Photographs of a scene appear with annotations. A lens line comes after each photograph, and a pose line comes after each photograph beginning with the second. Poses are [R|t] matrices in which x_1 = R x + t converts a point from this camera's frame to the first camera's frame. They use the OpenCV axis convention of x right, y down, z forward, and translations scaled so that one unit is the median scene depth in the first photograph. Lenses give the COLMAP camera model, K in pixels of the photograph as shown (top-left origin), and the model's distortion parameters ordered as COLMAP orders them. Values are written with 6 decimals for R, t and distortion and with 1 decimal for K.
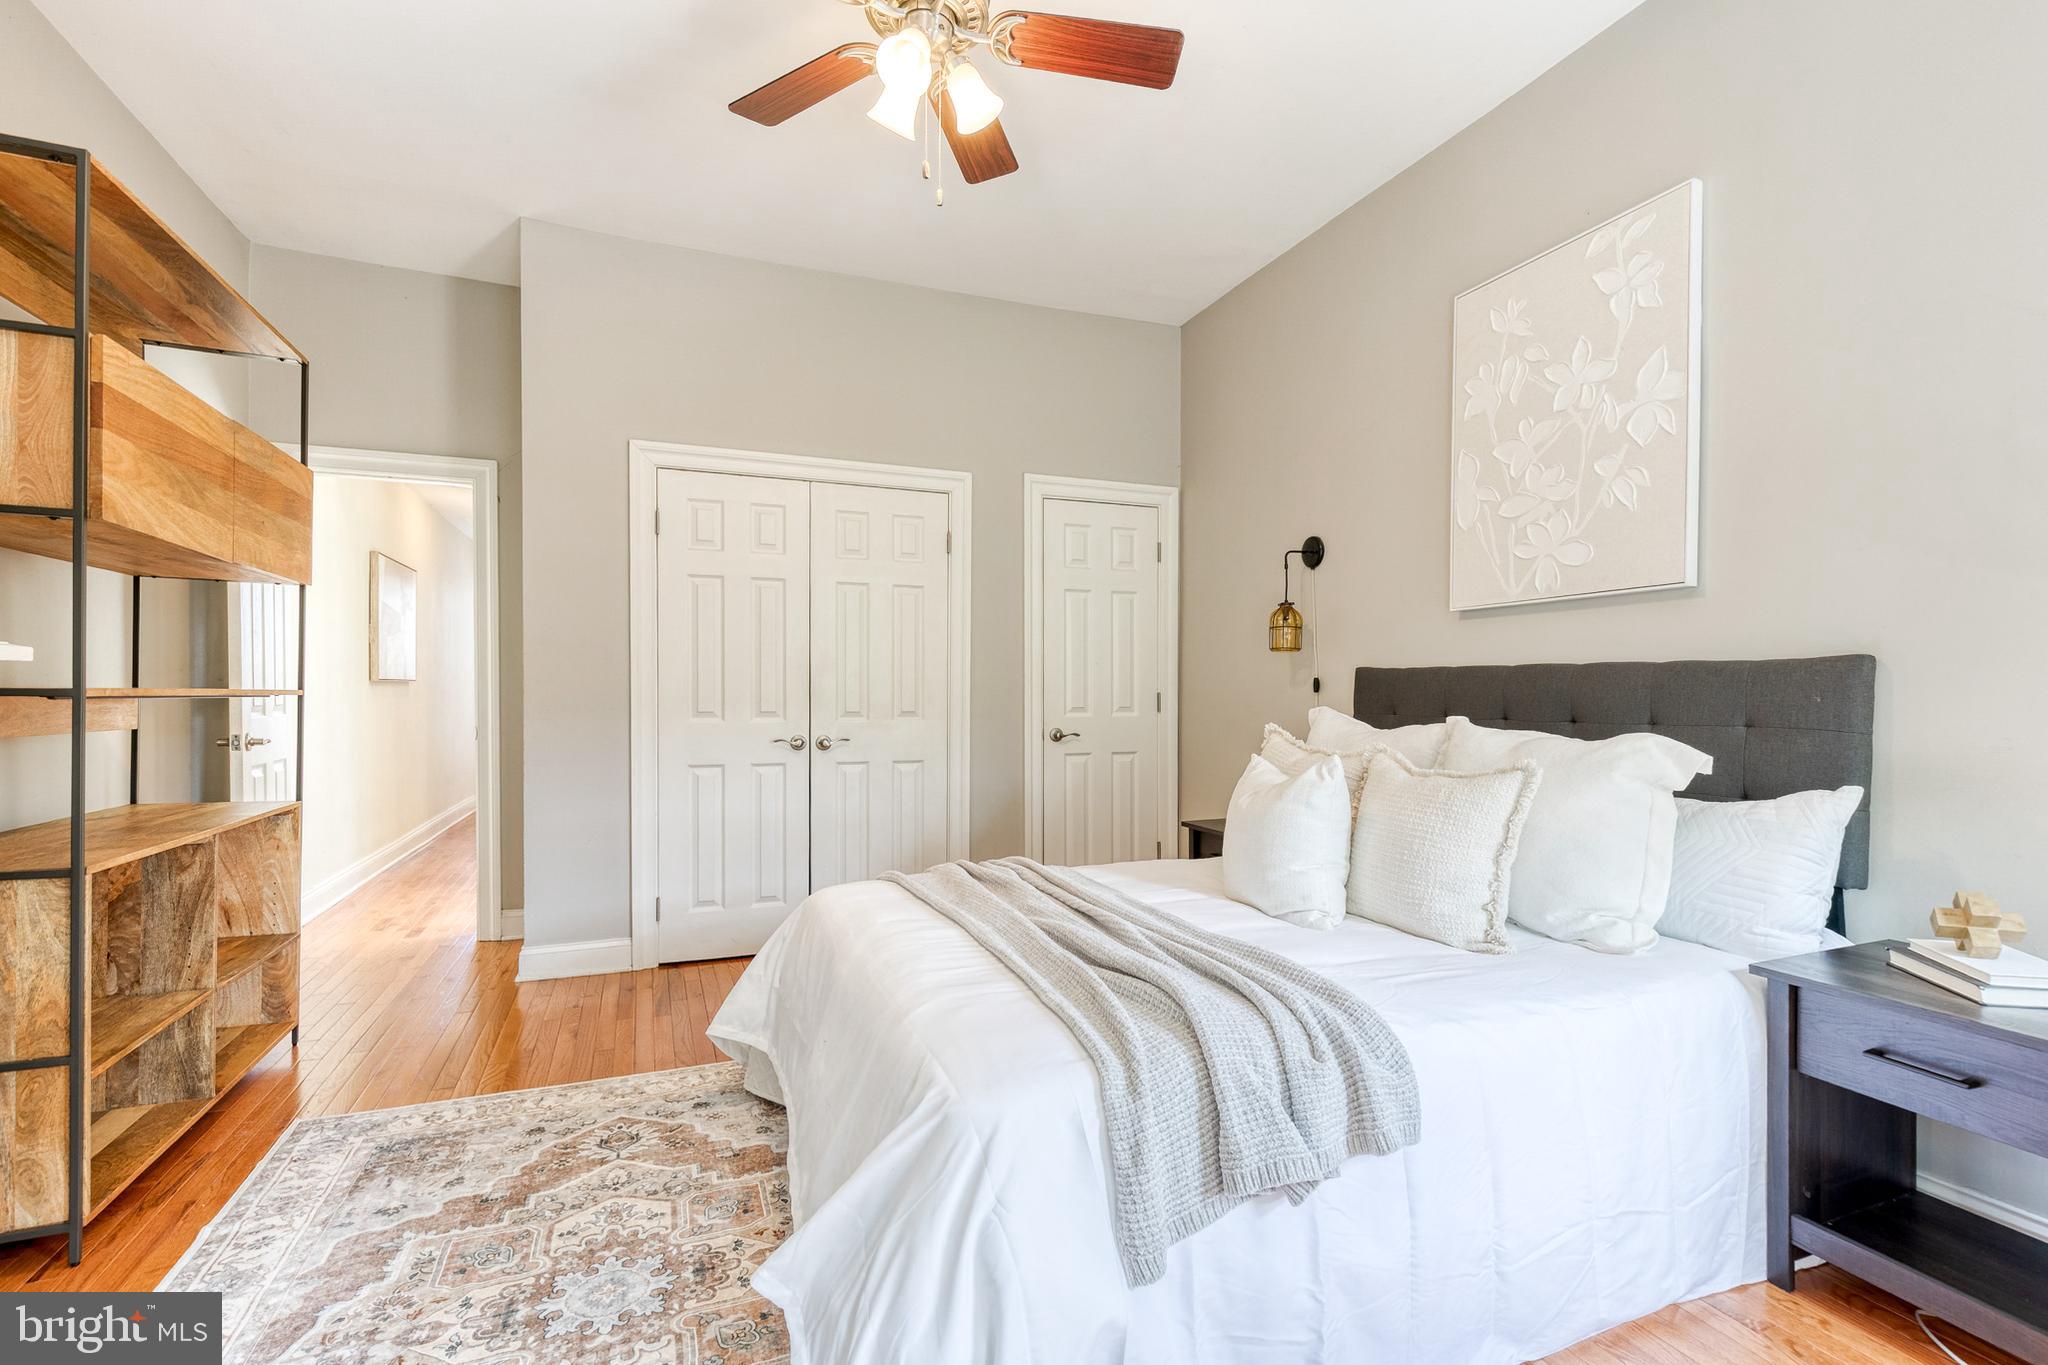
lens RADIAL K [[943.0, 0, 1036.4], [0, 943.0, 696.1], [0, 0, 1]] dist [0.013182, 0.000216]
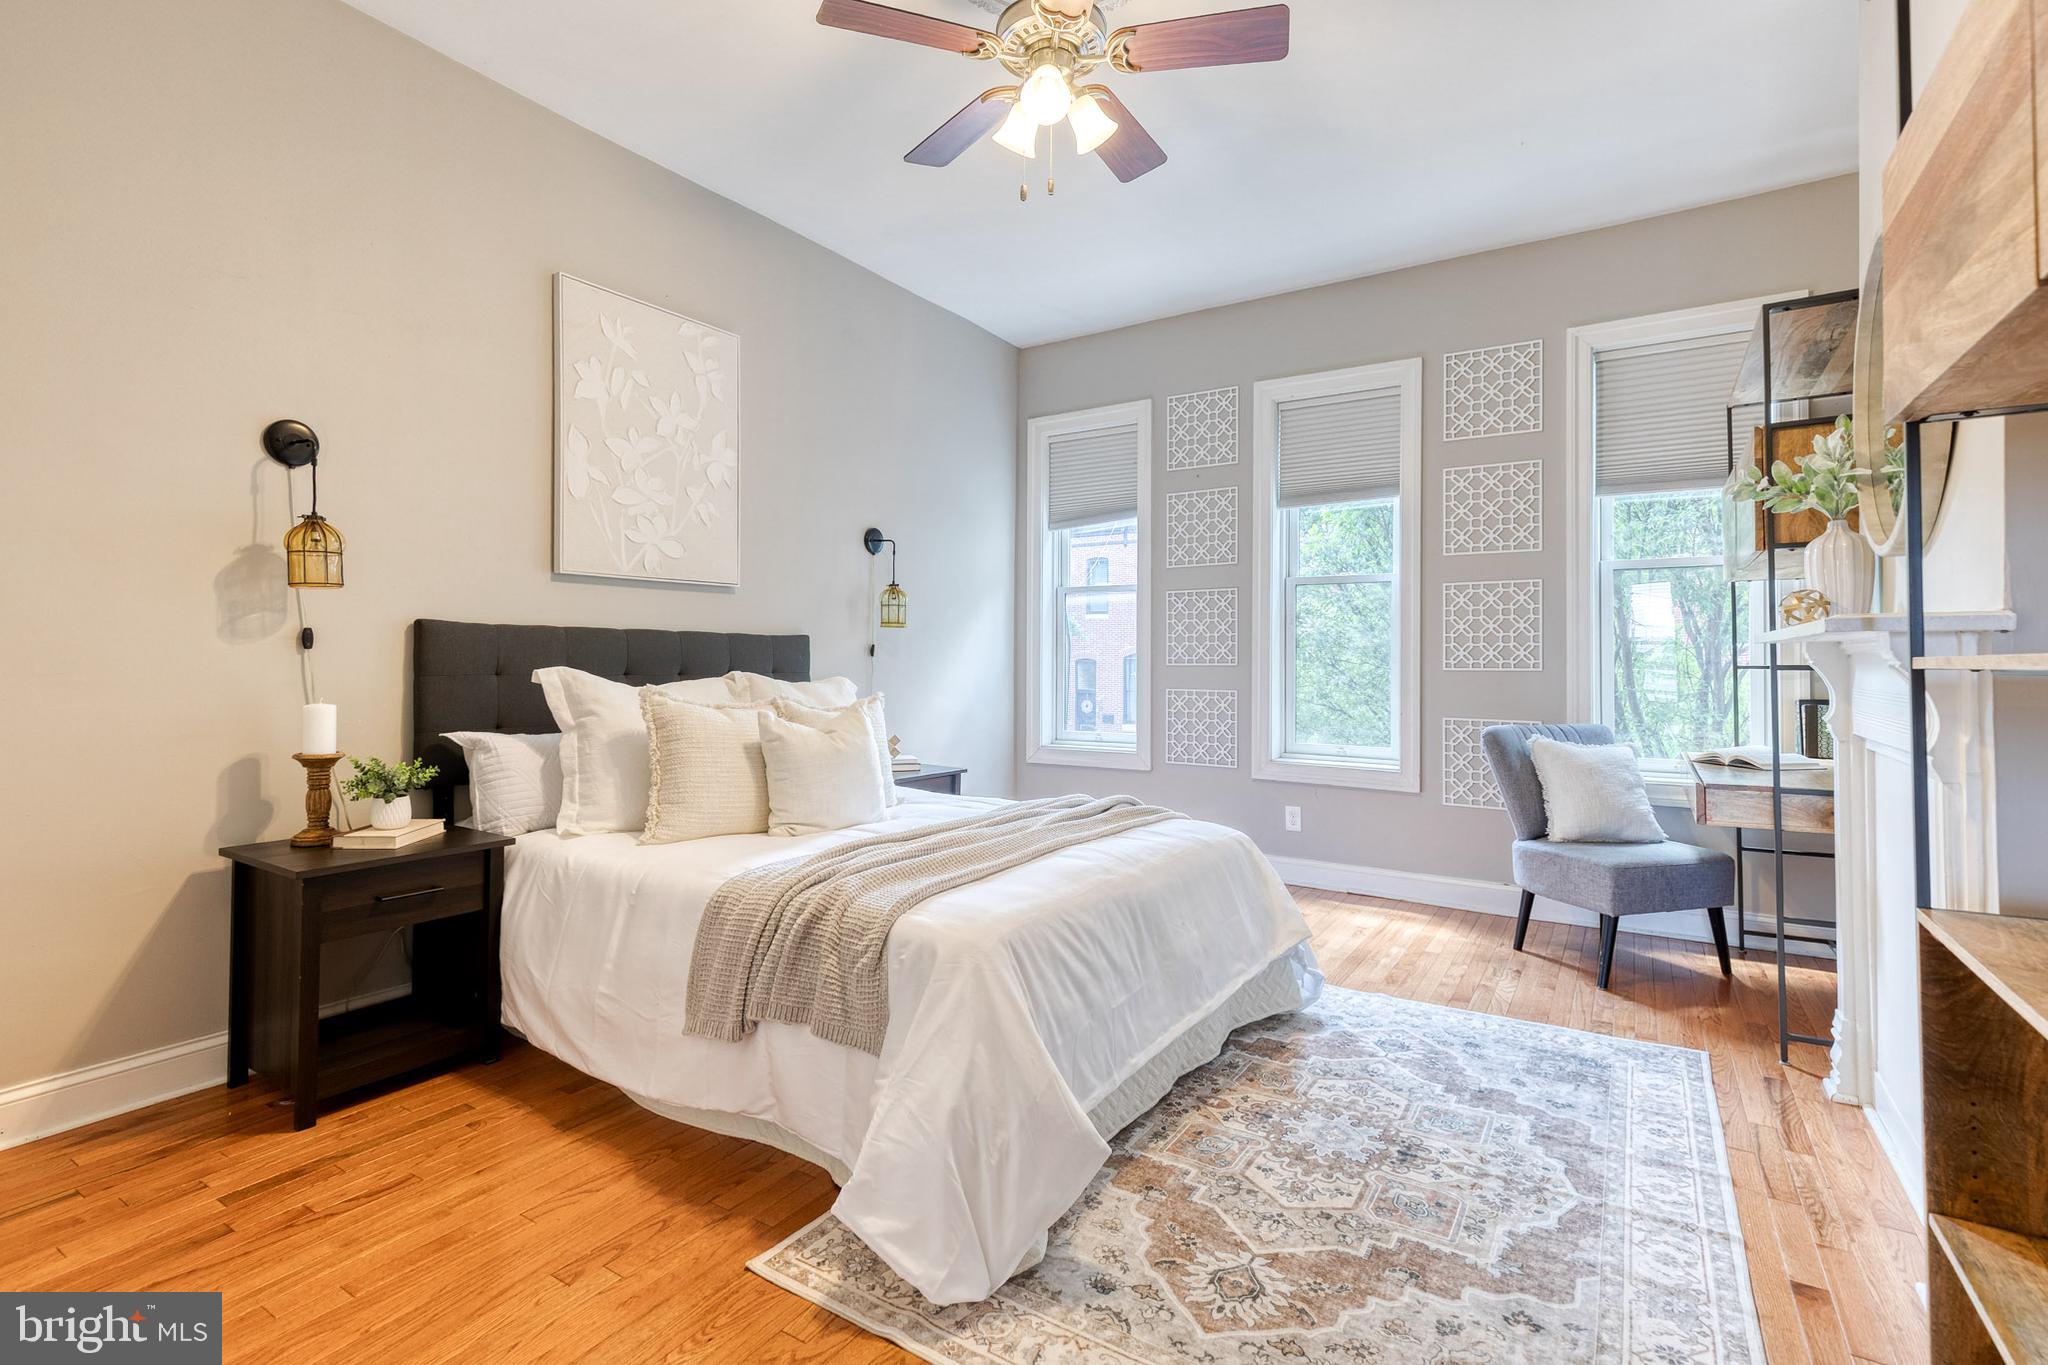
lens RADIAL K [[941.8, 0, 1034.5], [0, 941.8, 650.9], [0, 0, 1]] dist [-0.004018, -0.000117]
pose [[-0.577915, -0.002062, 0.816094, -1.034934], [-0.007248, 0.999970, -0.002606, -0.006979], [-0.816065, -0.007421, -0.577913, 1.711611]]
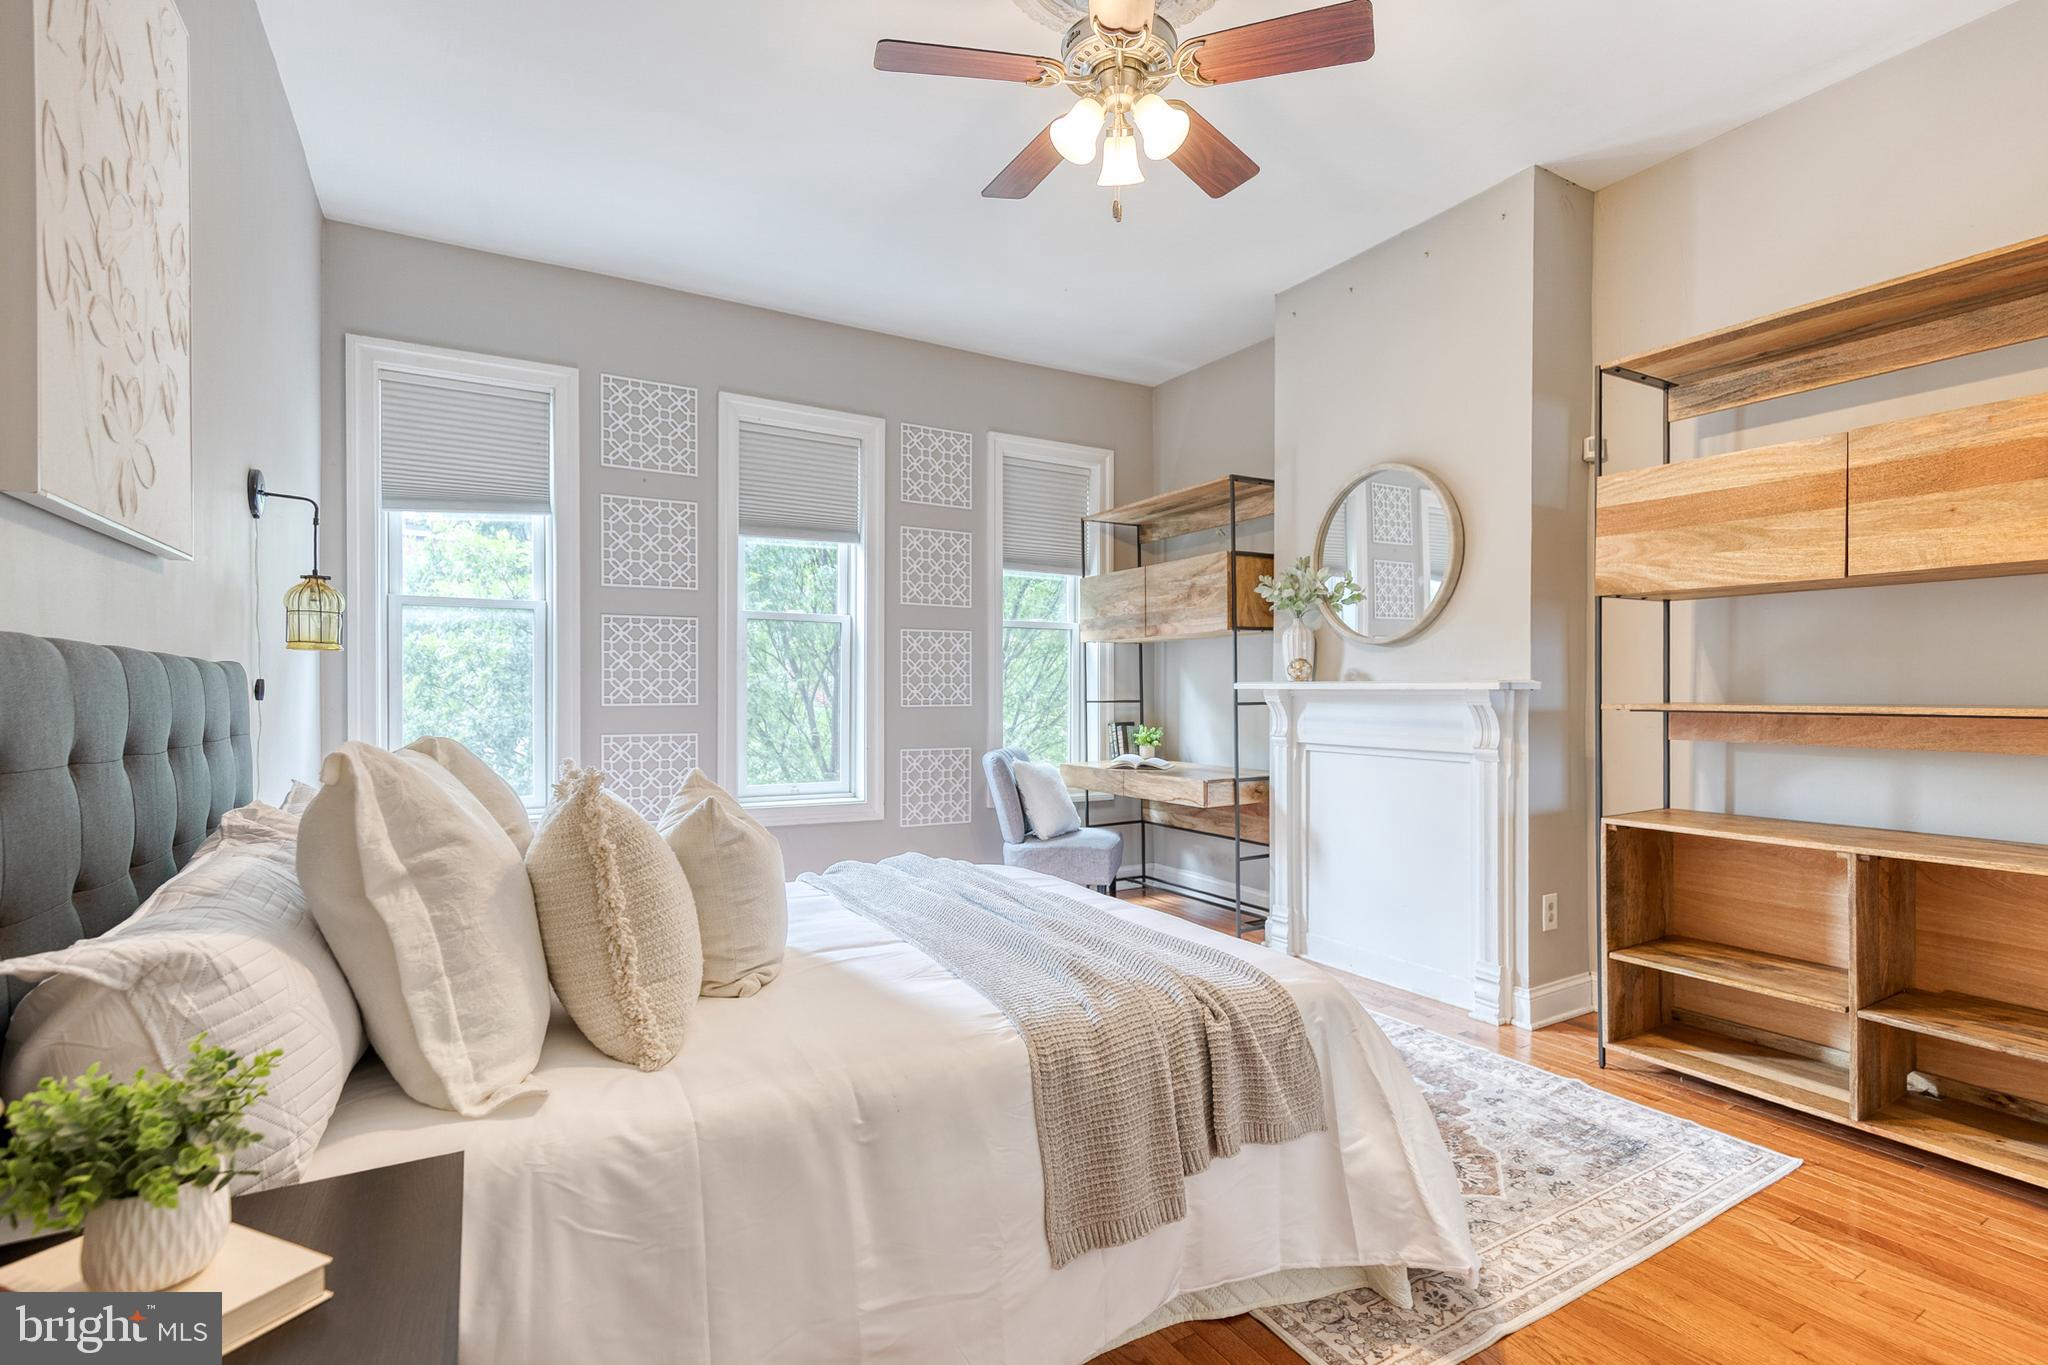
lens RADIAL K [[943.0, 0, 1036.4], [0, 943.0, 696.1], [0, 0, 1]] dist [0.013182, 0.000216]
pose [[-0.989925, -0.008446, -0.141343, 0.129558], [-0.009145, 0.999949, 0.004292, -0.016866], [0.141299, 0.005541, -0.989951, 2.116515]]
